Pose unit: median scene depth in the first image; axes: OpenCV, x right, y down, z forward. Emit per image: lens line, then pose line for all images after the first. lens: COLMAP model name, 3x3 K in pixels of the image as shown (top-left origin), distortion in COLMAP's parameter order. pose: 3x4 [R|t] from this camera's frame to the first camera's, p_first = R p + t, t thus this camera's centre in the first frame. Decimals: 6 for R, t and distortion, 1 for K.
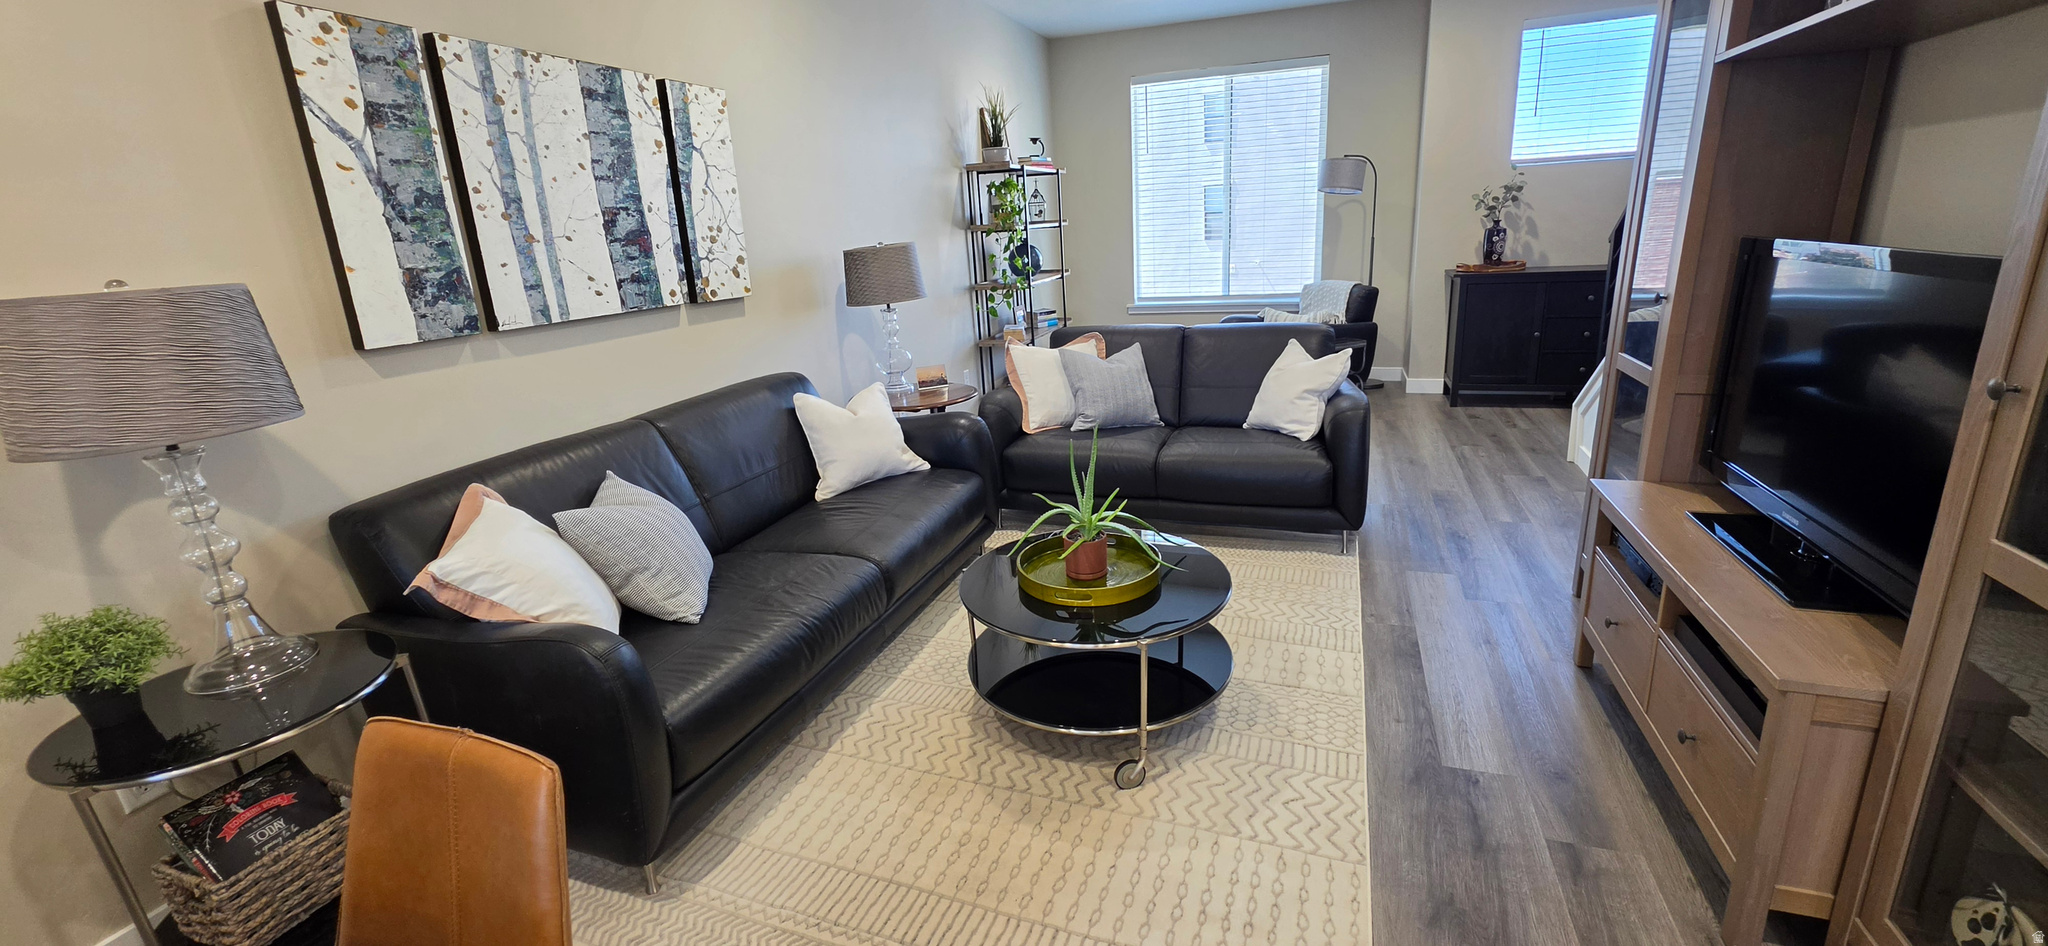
lens RADIAL K [[824.4, 0, 1032.3], [0, 824.4, 462.9], [0, 0, 1]] dist [-0.009838, 0.000042]
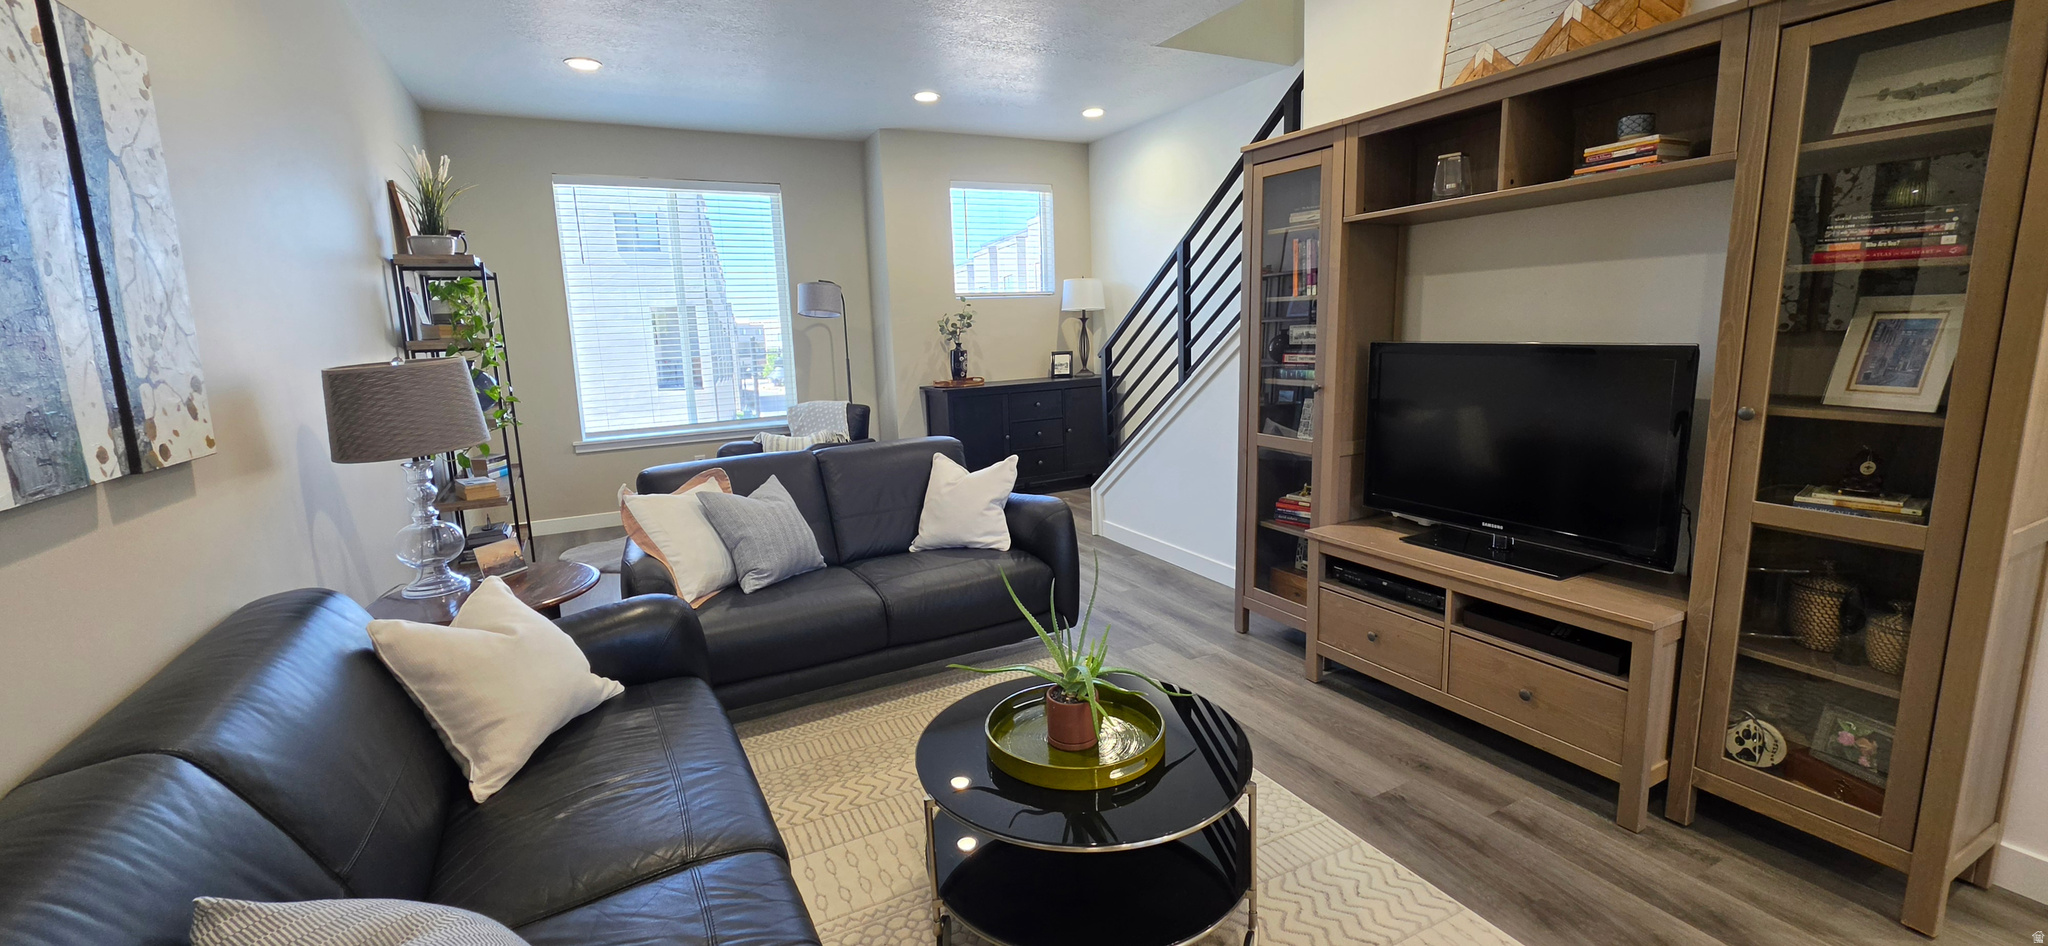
lens RADIAL K [[818.0, 0, 1020.7], [0, 818.0, 461.4], [0, 0, 1]] dist [-0.000542, 0.000386]
pose [[0.678520, -0.092231, 0.728769, -0.417557], [0.204791, 0.976504, -0.067088, -0.070503], [-0.705458, 0.194766, 0.681466, 0.343427]]
